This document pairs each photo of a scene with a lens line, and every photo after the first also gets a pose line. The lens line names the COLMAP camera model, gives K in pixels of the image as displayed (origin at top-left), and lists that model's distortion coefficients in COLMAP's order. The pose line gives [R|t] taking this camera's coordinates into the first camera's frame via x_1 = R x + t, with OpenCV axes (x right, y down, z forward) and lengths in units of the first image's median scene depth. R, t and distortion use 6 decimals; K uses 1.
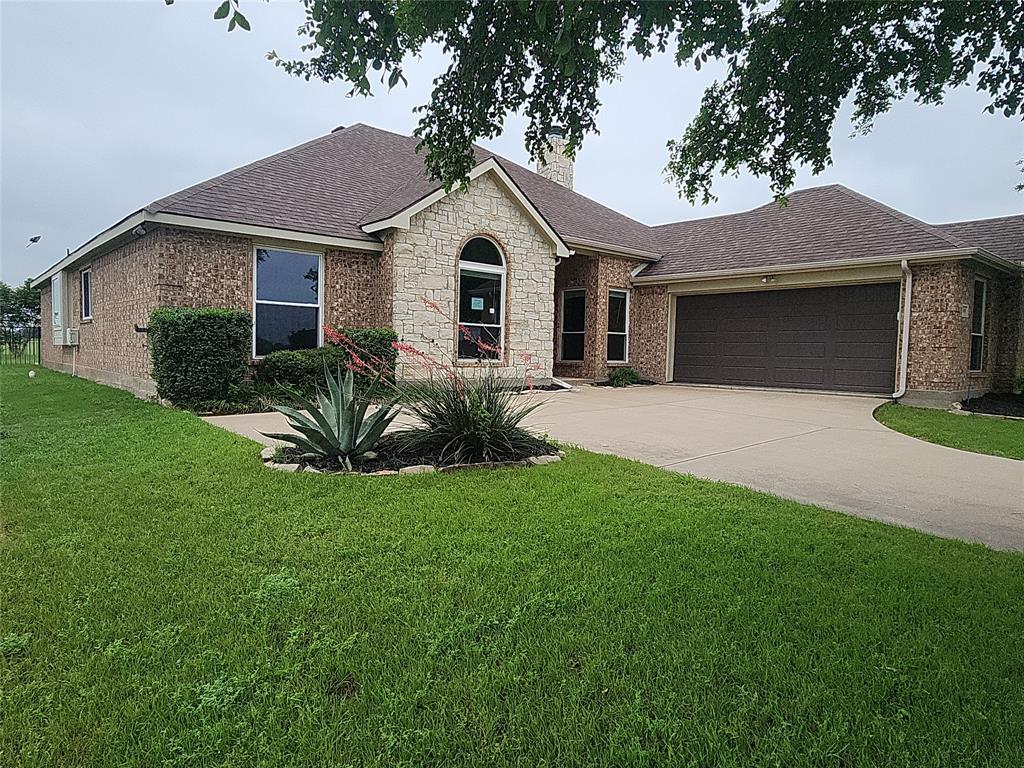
lens RADIAL K [[643.6, 0, 512.0], [0, 643.6, 384.0], [0, 0, 1]] dist [-0.001303, -0.000067]
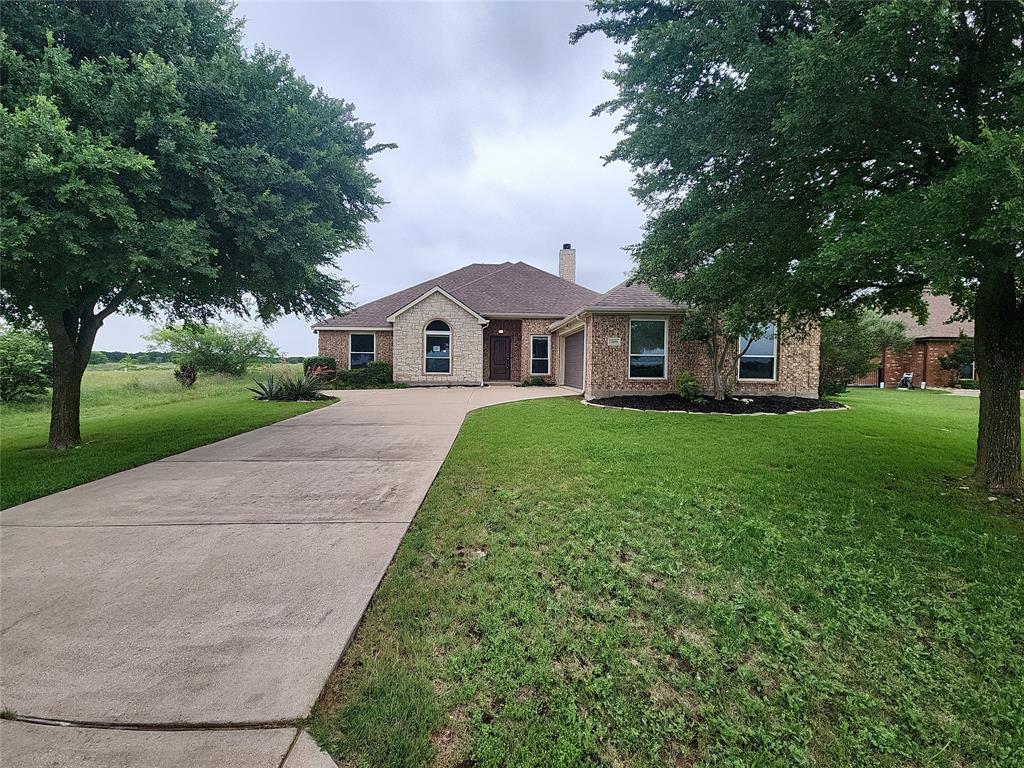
lens RADIAL K [[411.6, 0, 512.0], [0, 411.6, 384.0], [0, 0, 1]] dist [-0.001191, -0.000011]
pose [[0.783469, 0.012800, -0.621299, 1.050902], [-0.023895, 0.999669, -0.009537, 0.009515], [0.620971, 0.022318, 0.783516, 0.014516]]
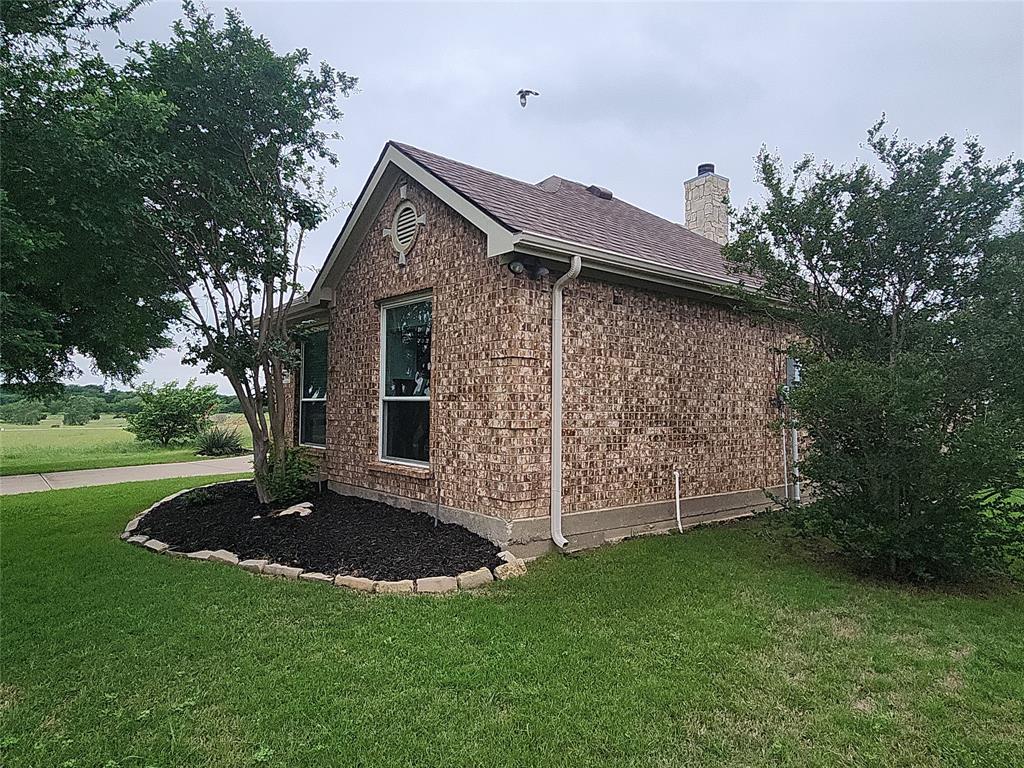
lens RADIAL K [[643.6, 0, 512.0], [0, 643.6, 384.0], [0, 0, 1]] dist [-0.001303, -0.000067]
pose [[-0.035422, -0.059318, -0.997610, 1.446272], [-0.059222, 0.996607, -0.057155, -0.064376], [0.997616, 0.057056, -0.038815, 1.232031]]
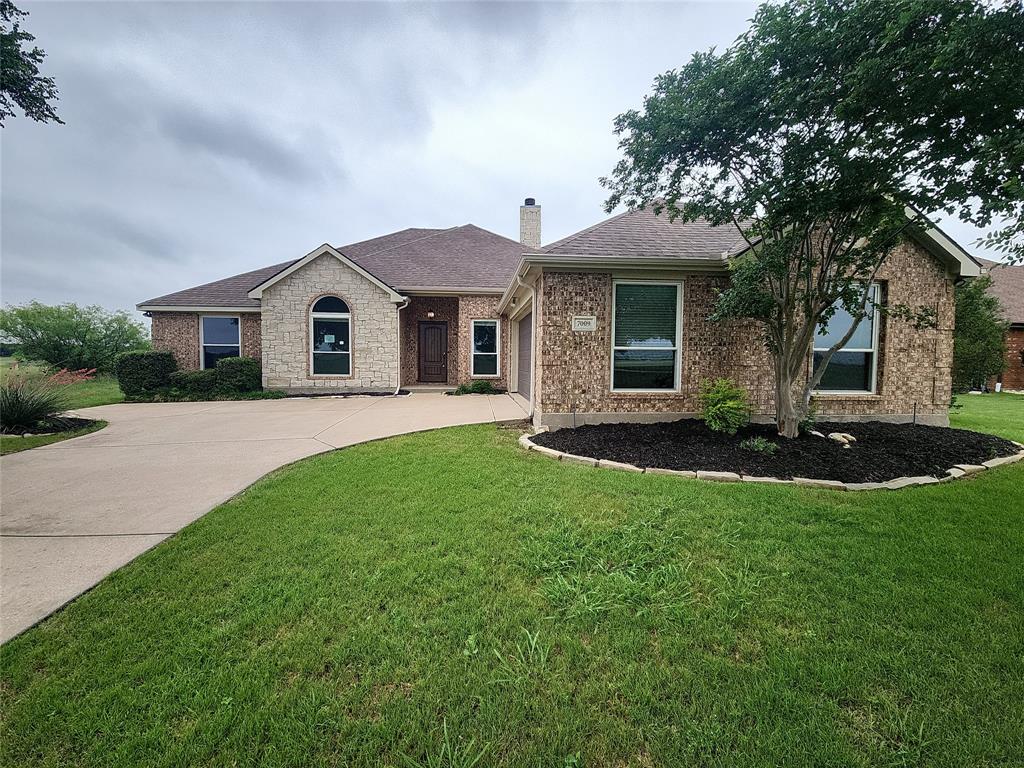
lens RADIAL K [[411.6, 0, 512.0], [0, 411.6, 384.0], [0, 0, 1]] dist [-0.001191, -0.000011]
pose [[0.805616, 0.019572, -0.592115, 0.871760], [-0.019080, 0.999793, 0.007089, -0.030353], [0.592131, 0.005586, 0.805823, 0.449544]]
